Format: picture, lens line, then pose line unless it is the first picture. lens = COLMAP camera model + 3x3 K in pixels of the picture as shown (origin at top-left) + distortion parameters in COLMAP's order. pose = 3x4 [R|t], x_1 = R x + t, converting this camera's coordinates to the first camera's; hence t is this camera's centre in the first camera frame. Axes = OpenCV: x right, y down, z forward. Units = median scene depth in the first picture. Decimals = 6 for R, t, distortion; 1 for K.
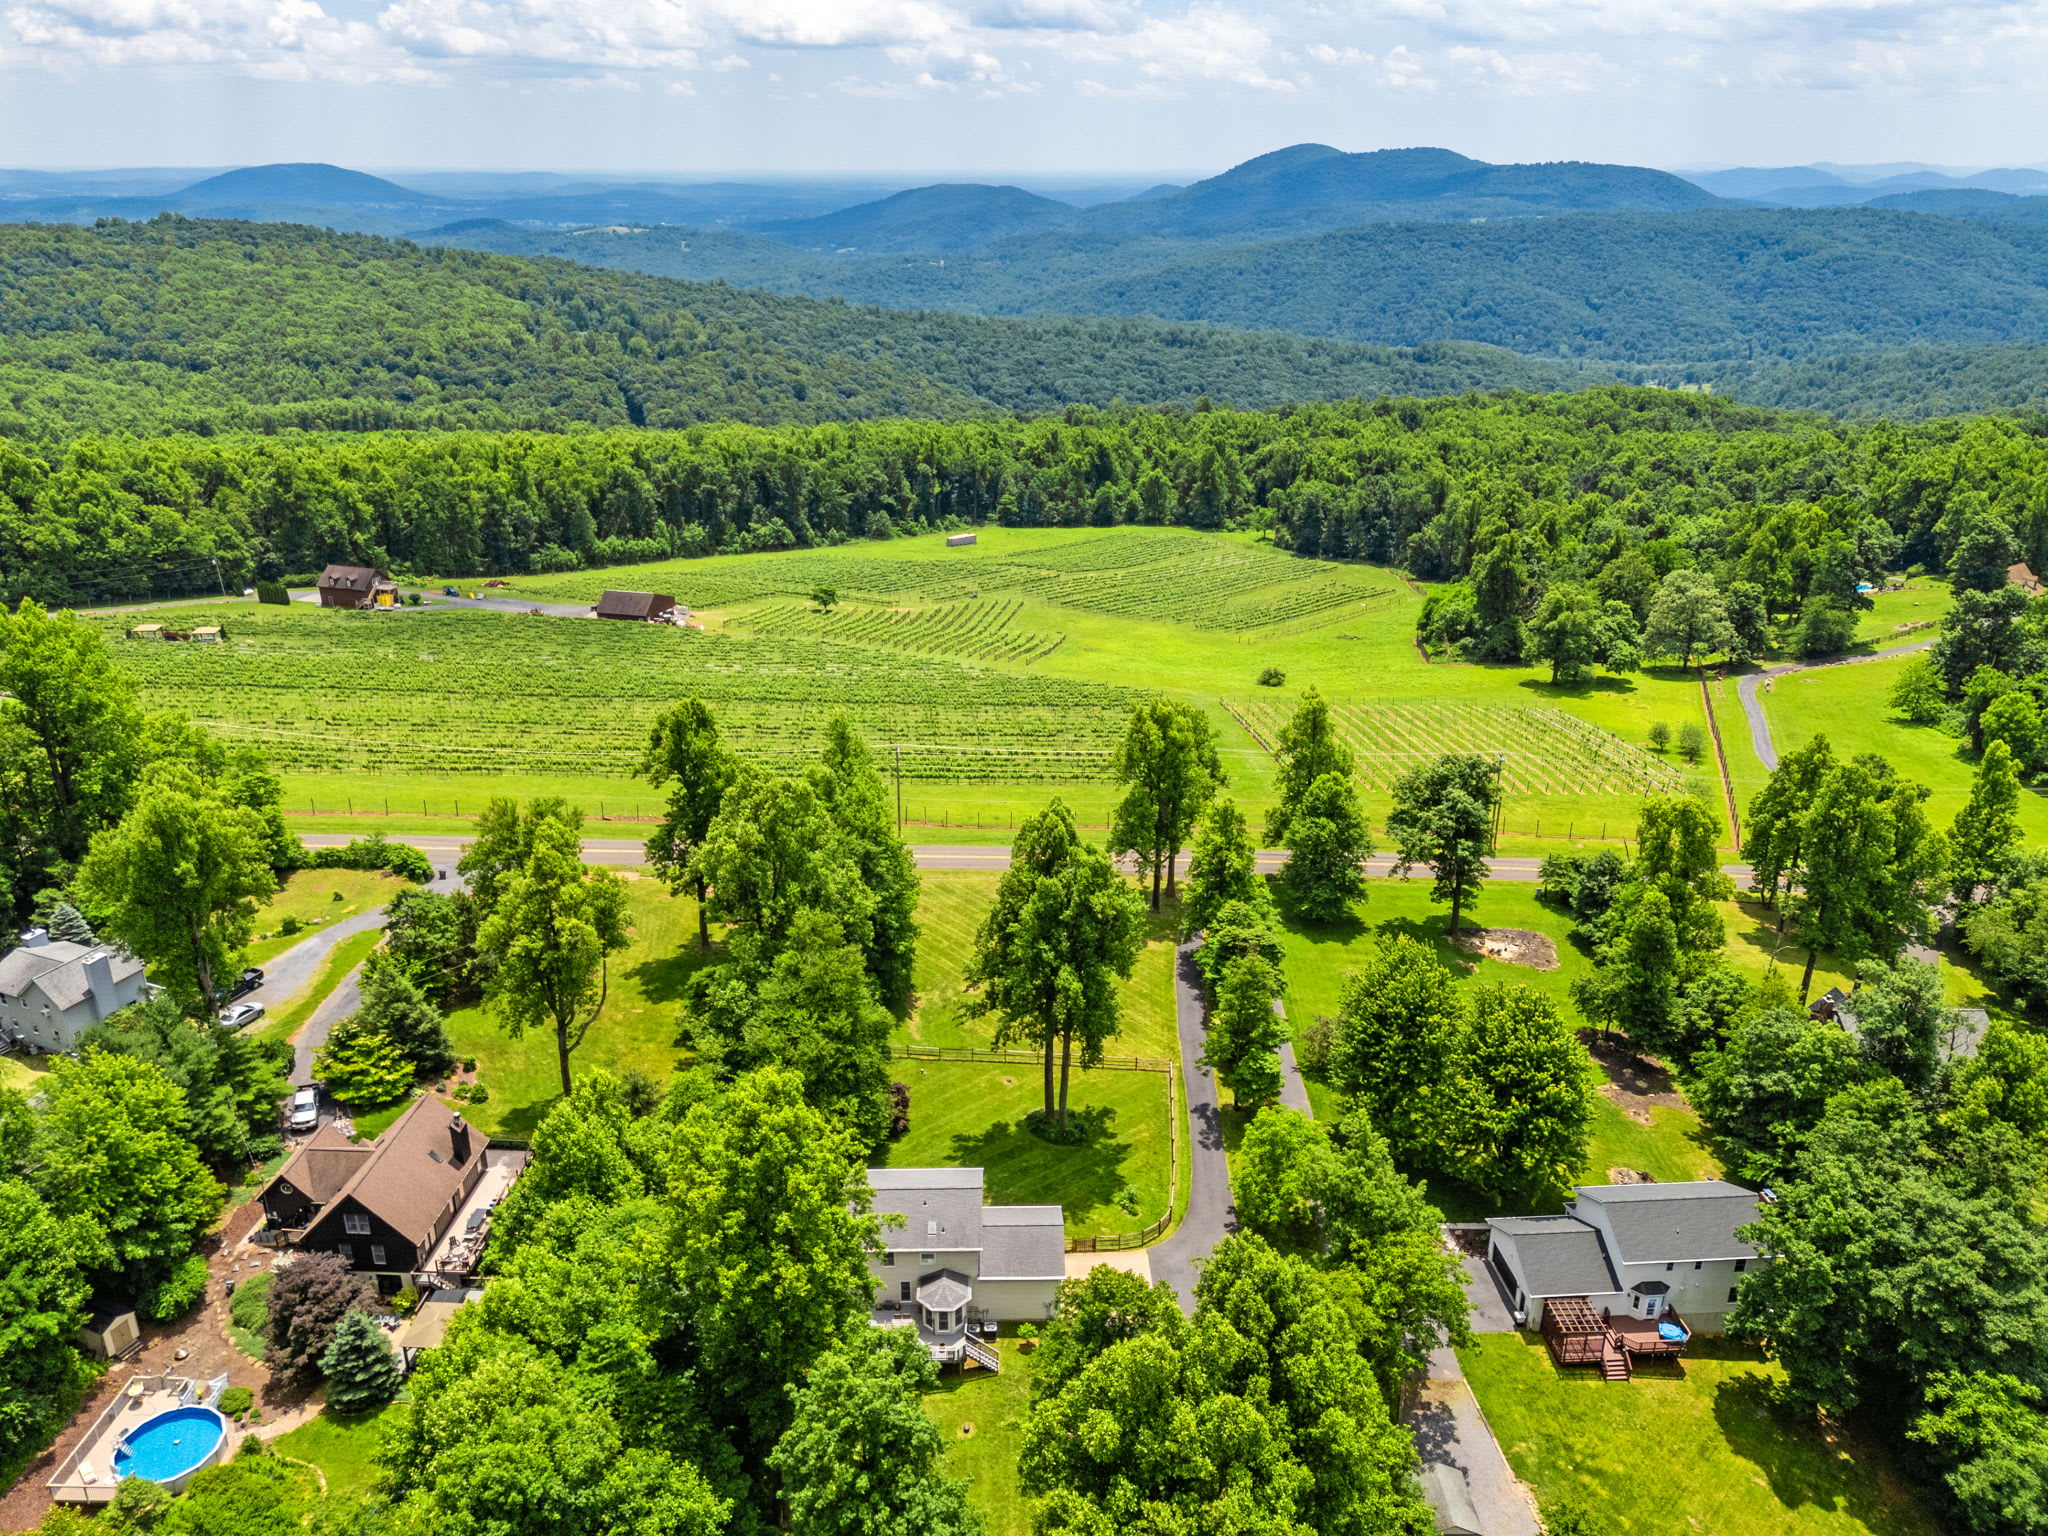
lens RADIAL K [[1456.8, 0, 1060.6], [0, 1456.8, 800.3], [0, 0, 1]] dist [0.054707, -0.035588]
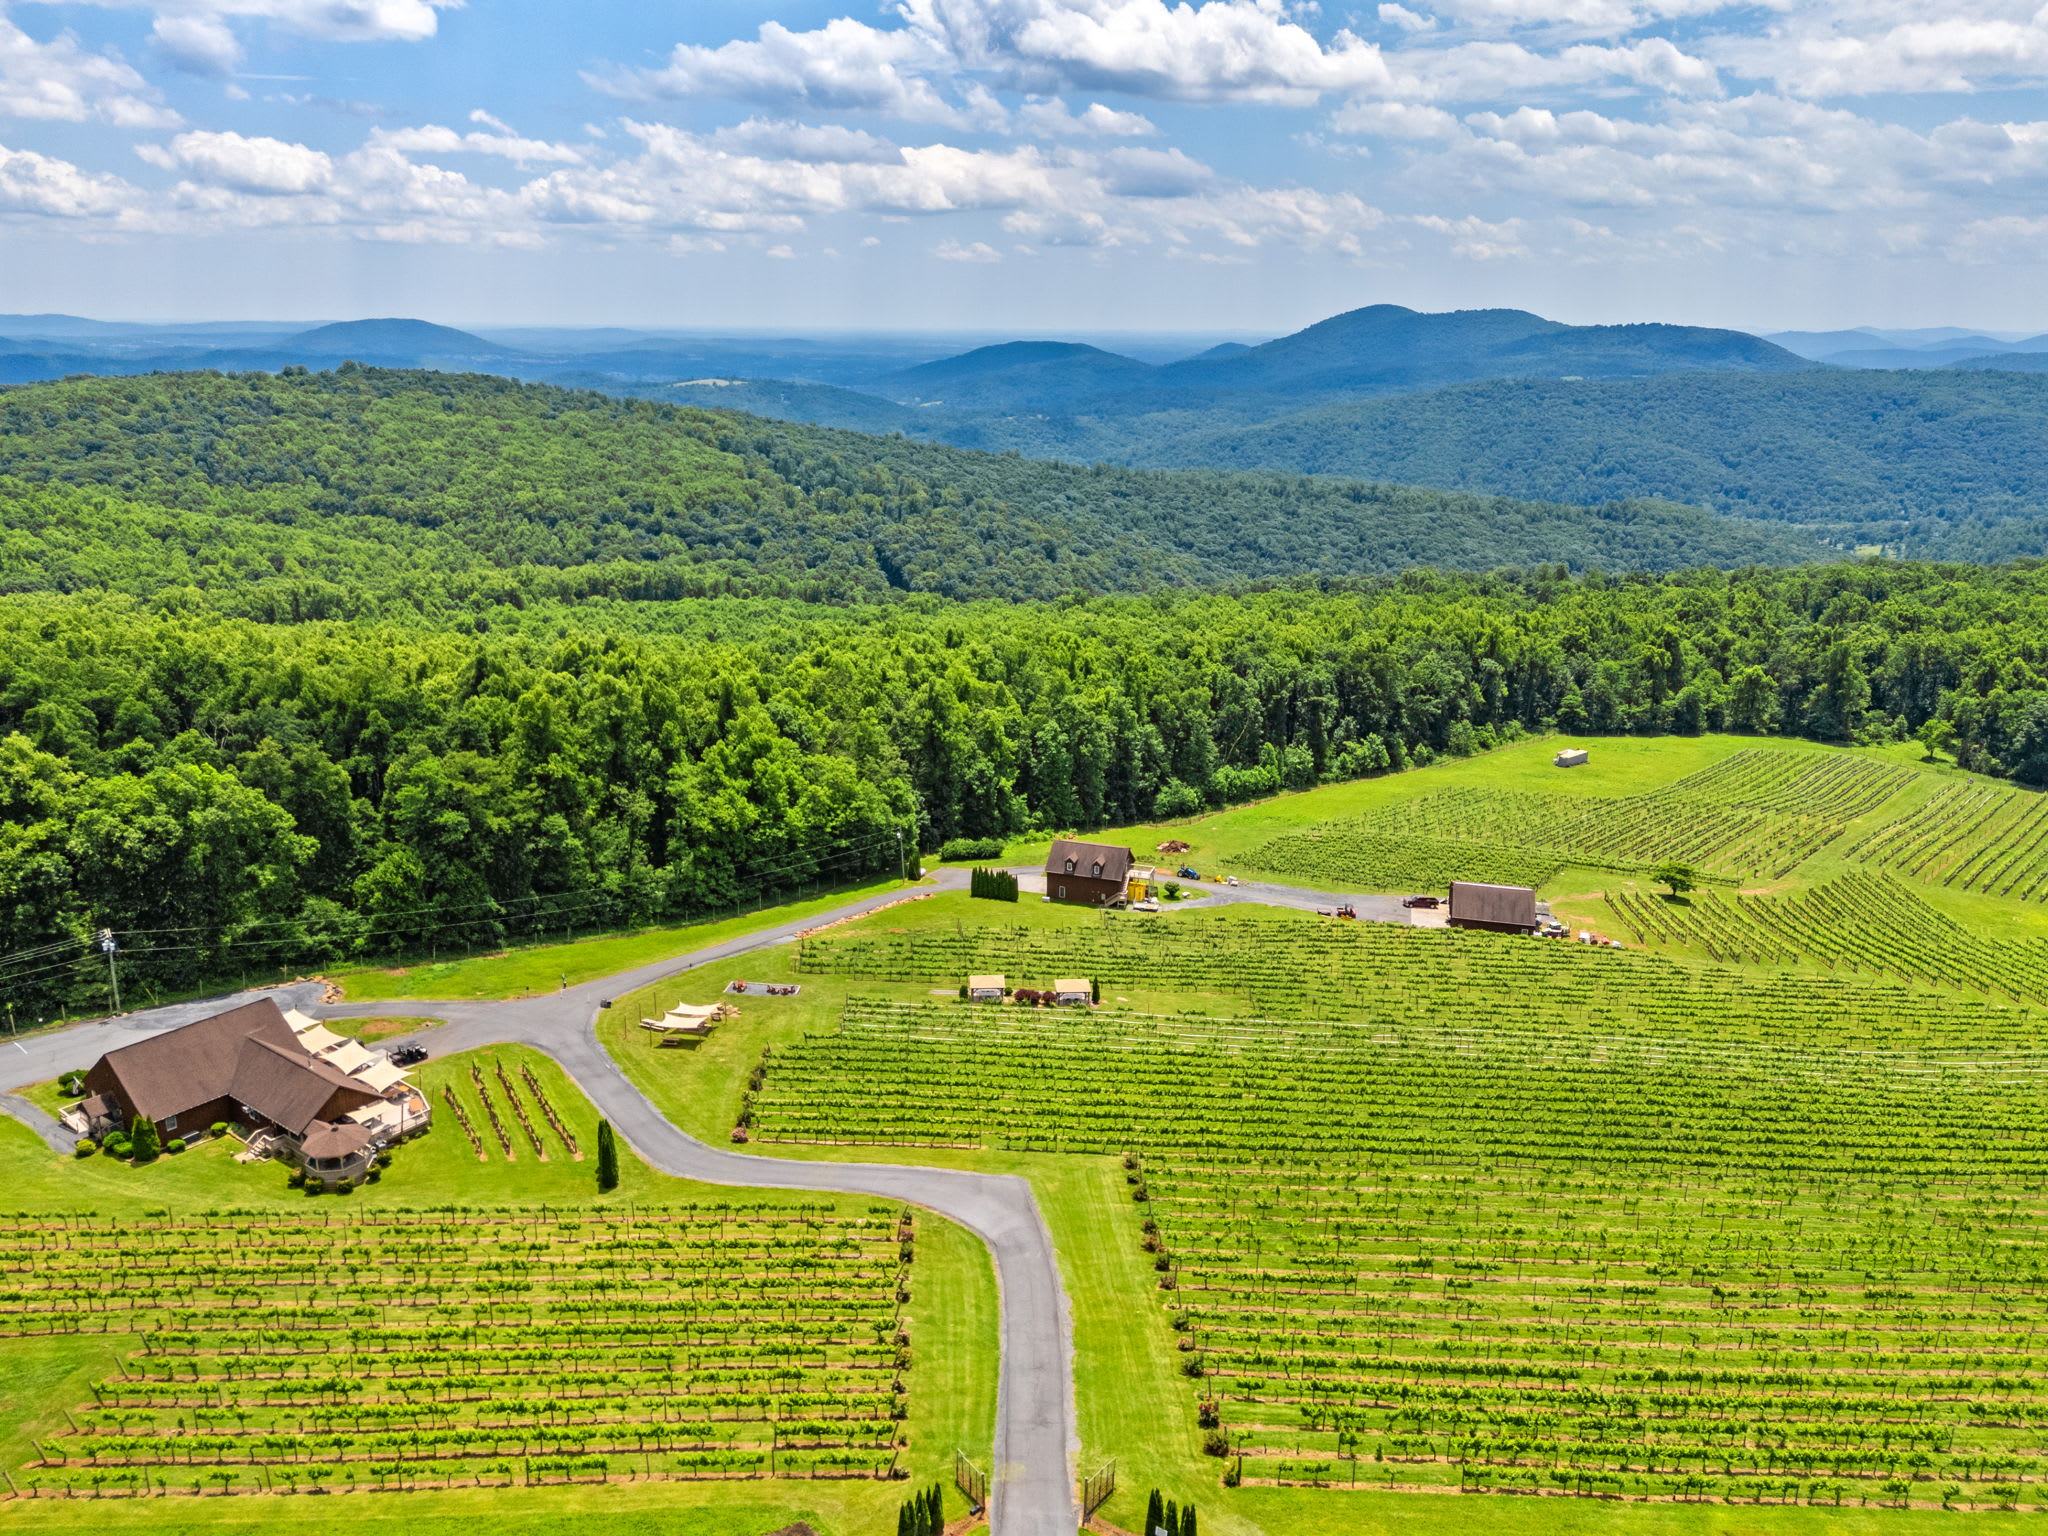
lens RADIAL K [[1456.8, 0, 1021.3], [0, 1456.8, 775.3], [0, 0, 1]] dist [0.054707, -0.035588]
pose [[0.999466, 0.015754, -0.028624, -0.182832], [-0.018813, 0.993759, -0.109954, -0.042510], [0.026713, 0.110434, 0.993524, 0.118314]]
